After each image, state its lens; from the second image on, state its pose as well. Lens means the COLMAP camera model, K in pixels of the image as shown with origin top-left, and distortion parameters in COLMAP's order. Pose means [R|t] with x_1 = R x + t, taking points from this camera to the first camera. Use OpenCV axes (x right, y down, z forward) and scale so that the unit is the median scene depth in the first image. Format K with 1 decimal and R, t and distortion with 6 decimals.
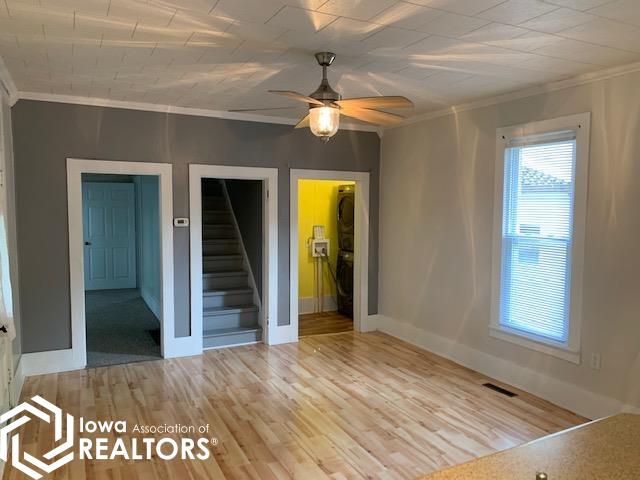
lens RADIAL K [[489.2, 0, 320.3], [0, 489.2, 236.7], [0, 0, 1]] dist [-0.002902, -0.030800]
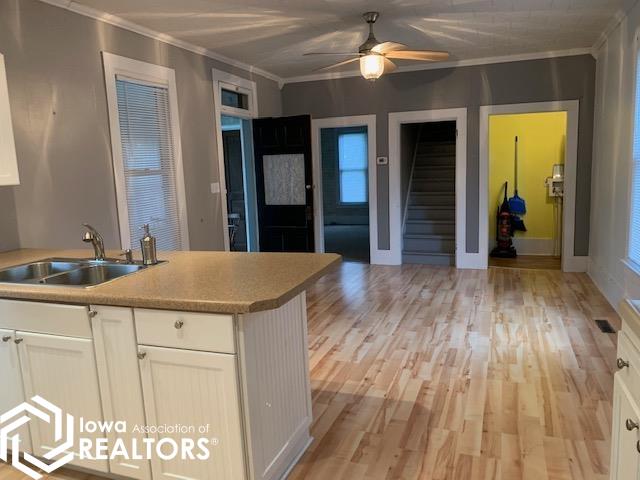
lens RADIAL K [[489.2, 0, 299.8], [0, 489.2, 244.7], [0, 0, 1]] dist [-0.002902, -0.030800]
pose [[0.650702, 0.081163, -0.754983, 0.619821], [-0.011396, 0.995203, 0.097165, 0.075185], [0.759247, -0.054621, 0.648506, -0.007750]]
